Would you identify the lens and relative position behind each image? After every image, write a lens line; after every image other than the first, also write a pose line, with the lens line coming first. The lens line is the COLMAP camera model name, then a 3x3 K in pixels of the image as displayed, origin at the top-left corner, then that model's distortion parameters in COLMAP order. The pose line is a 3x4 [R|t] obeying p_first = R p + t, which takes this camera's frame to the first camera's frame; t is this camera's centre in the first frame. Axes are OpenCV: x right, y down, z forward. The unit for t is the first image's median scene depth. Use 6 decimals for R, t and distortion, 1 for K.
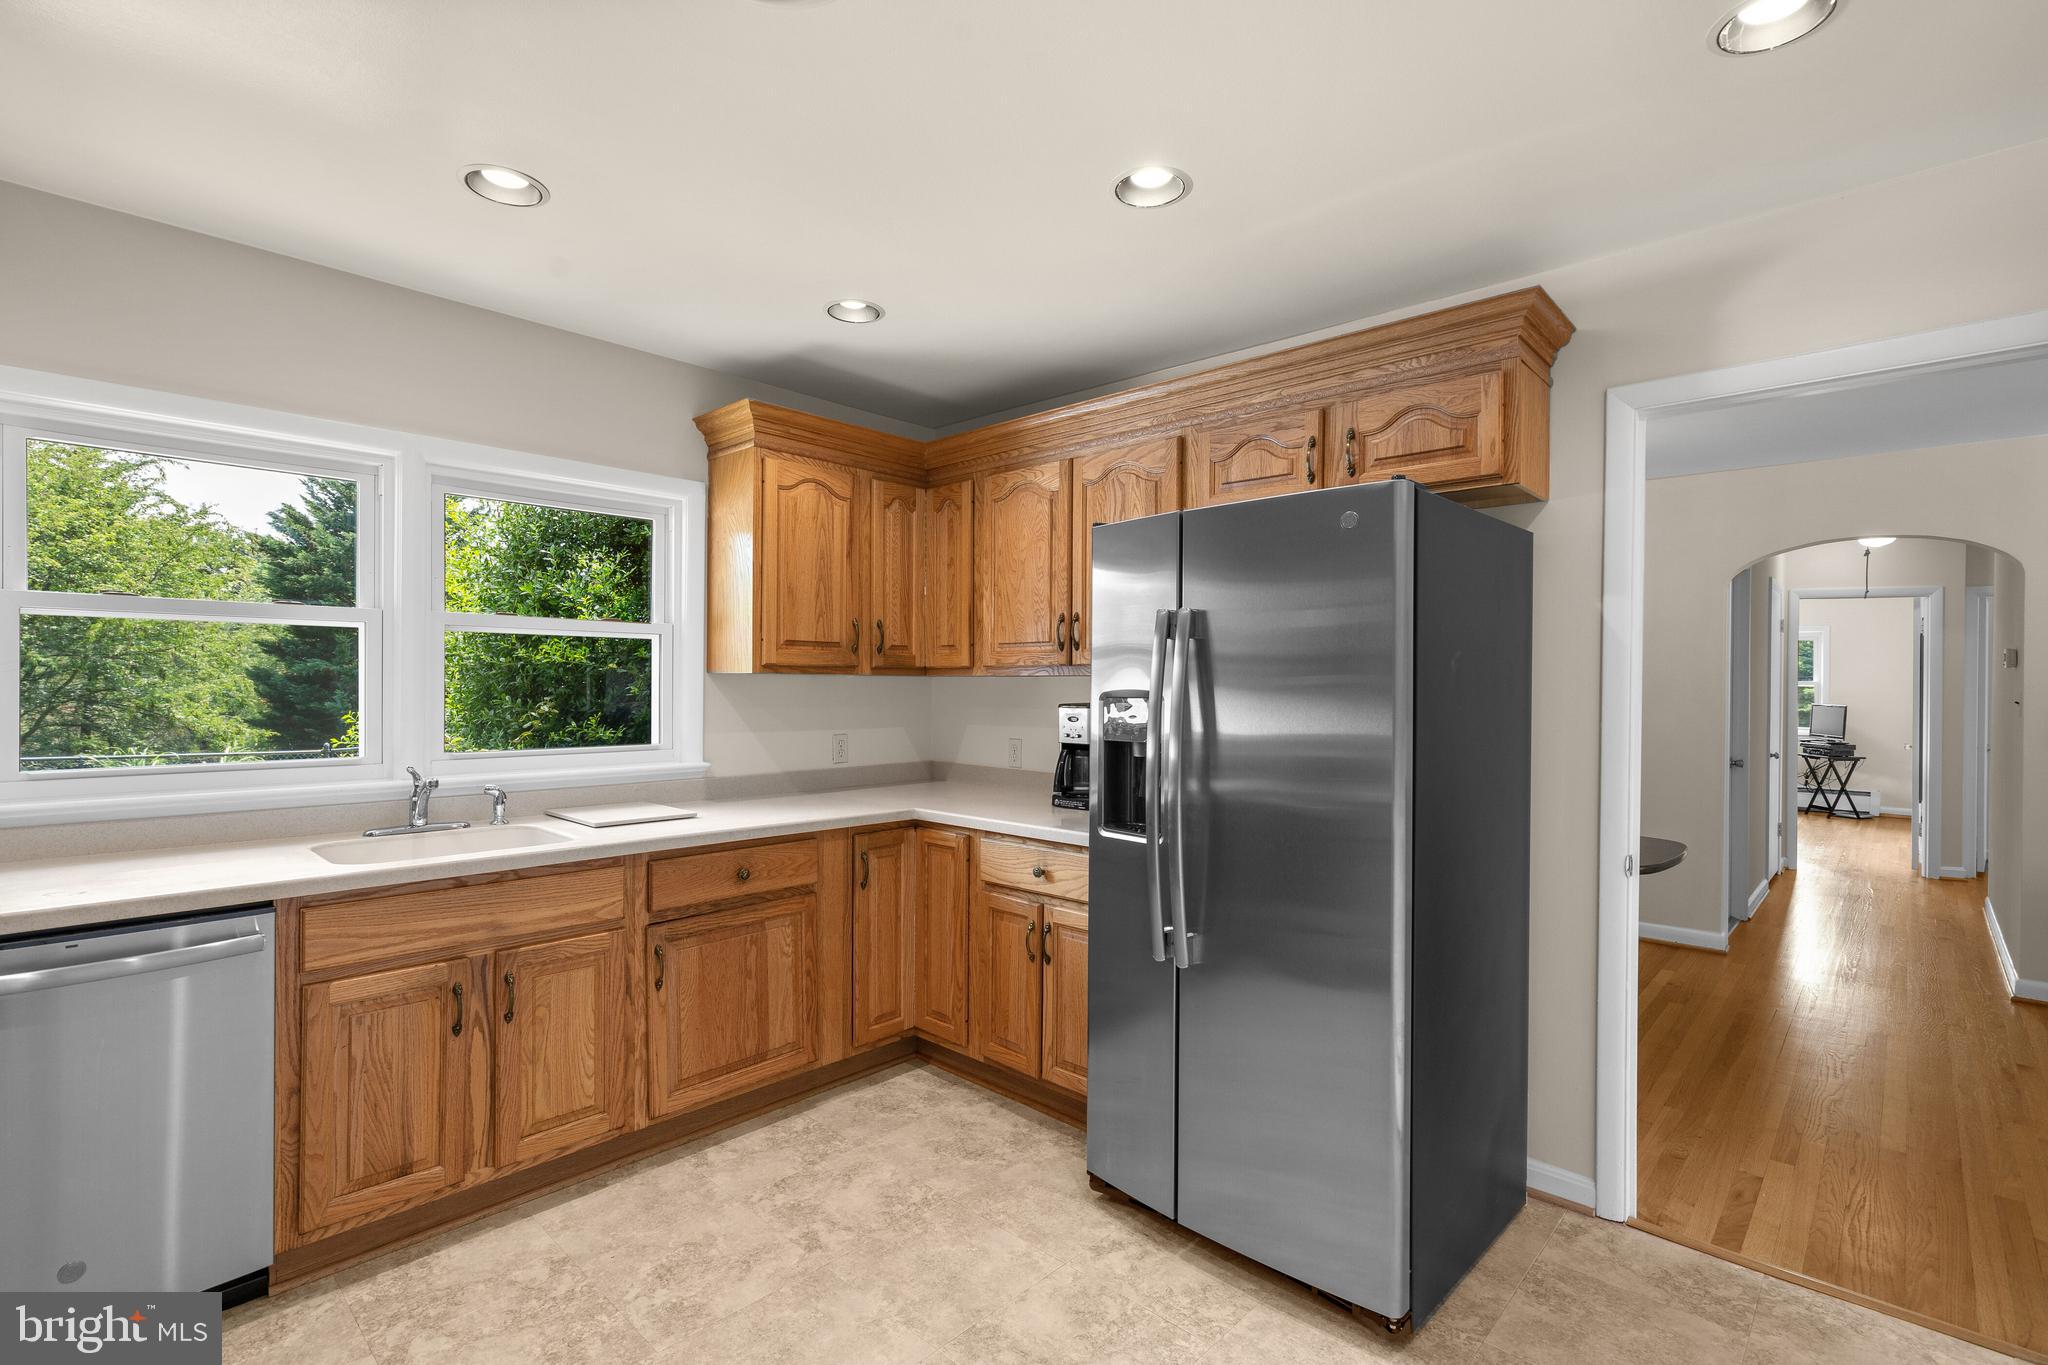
lens RADIAL K [[942.4, 0, 1014.5], [0, 942.4, 684.8], [0, 0, 1]] dist [0.000226, 0.001230]
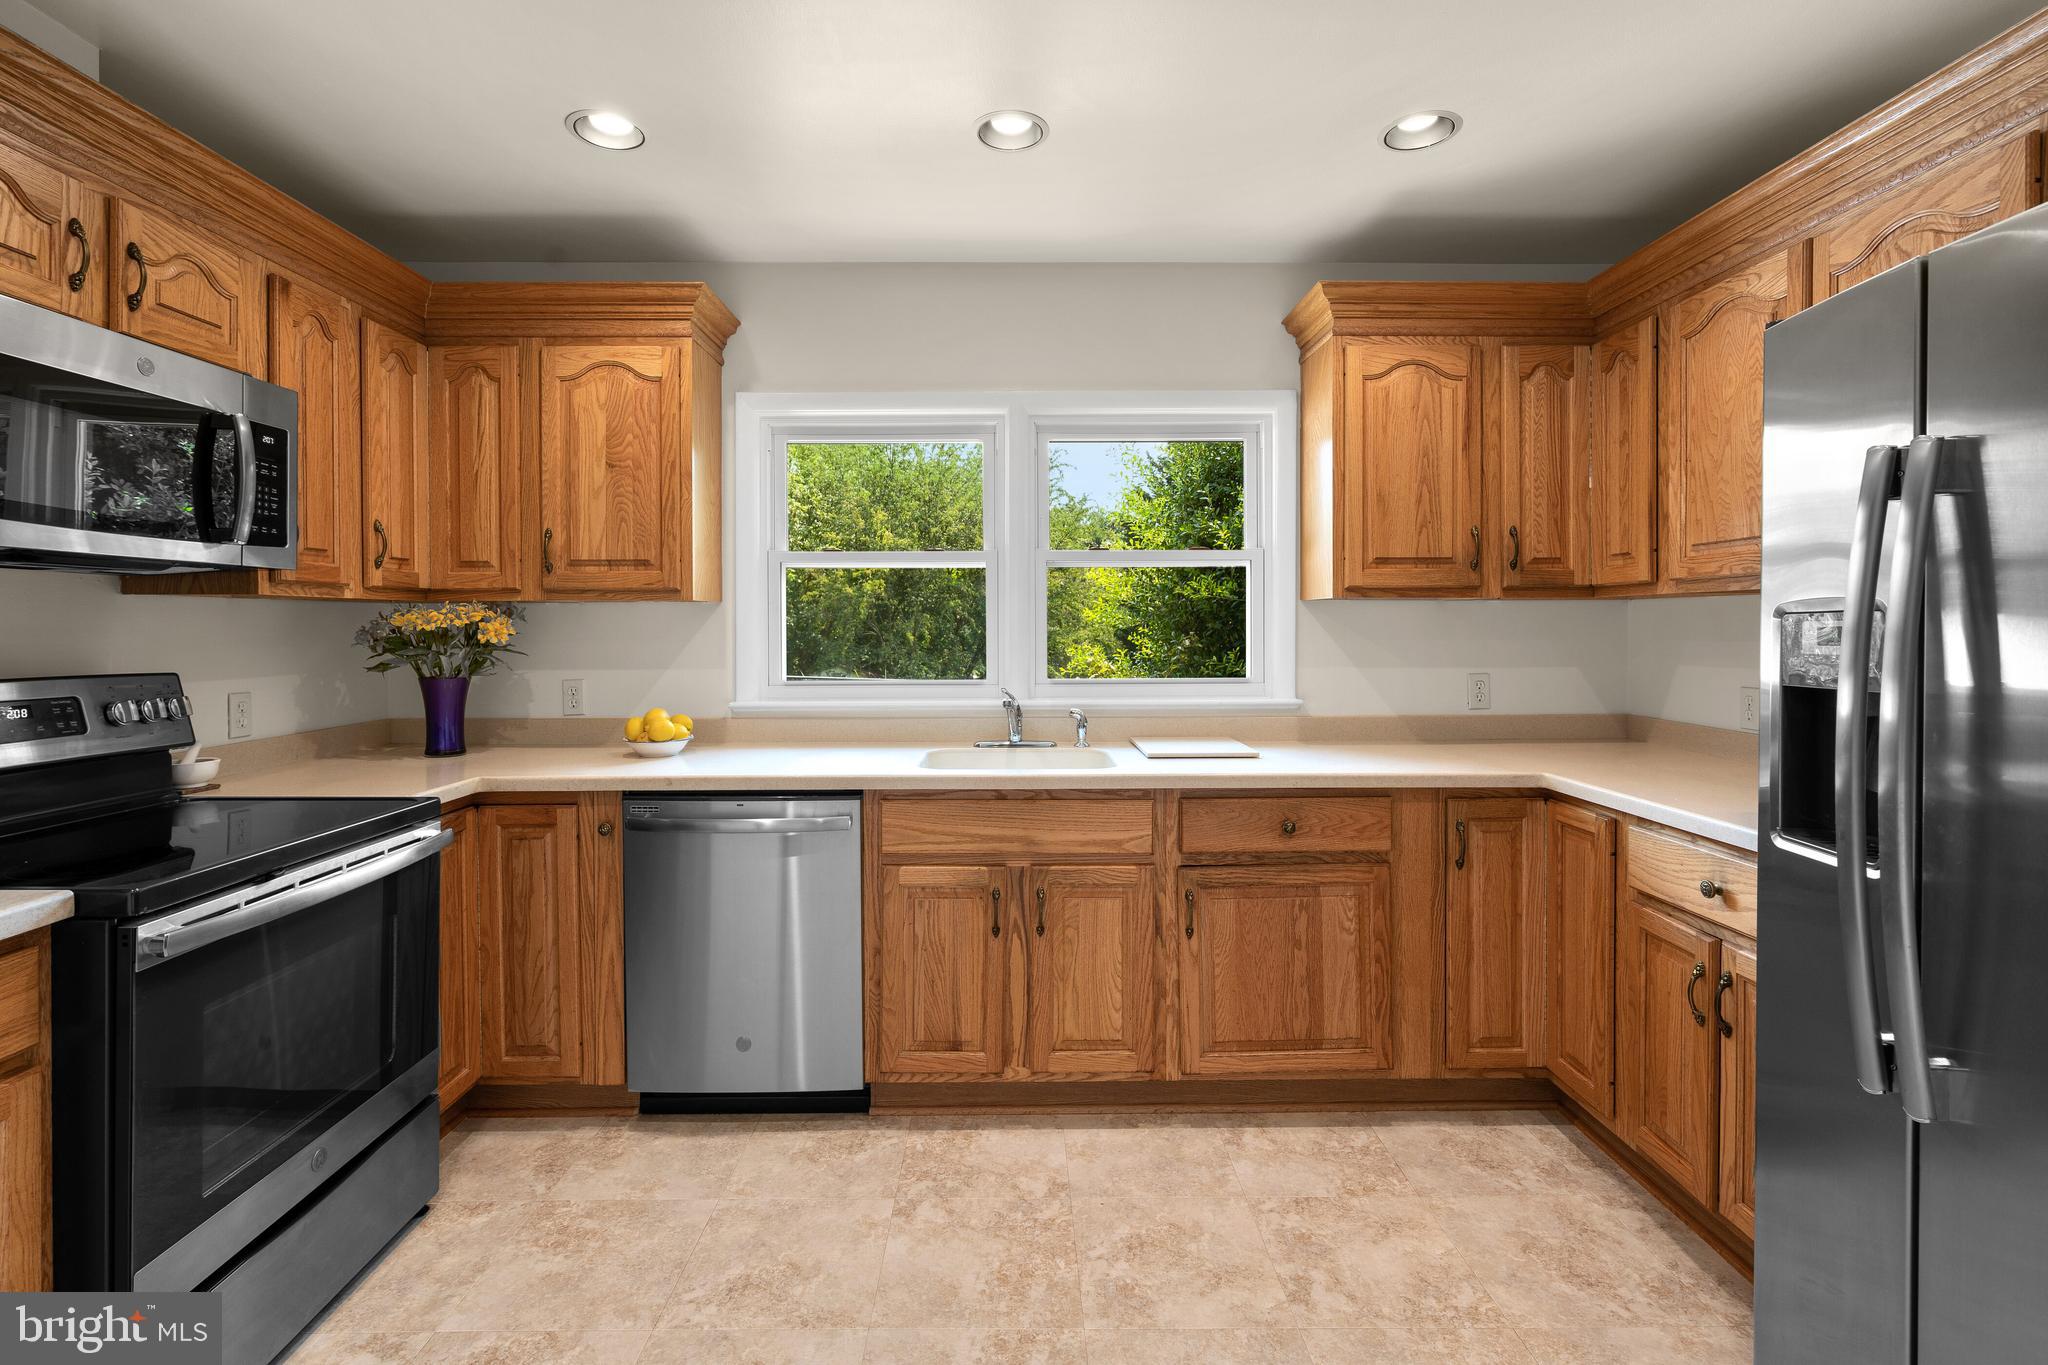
lens RADIAL K [[940.7, 0, 1022.4], [0, 940.7, 631.1], [0, 0, 1]] dist [-0.002405, 0.001378]
pose [[0.696205, -0.006351, -0.717815, 0.158251], [0.007774, 0.999969, -0.001308, 0.018700], [0.717801, -0.004669, 0.696233, 0.211875]]
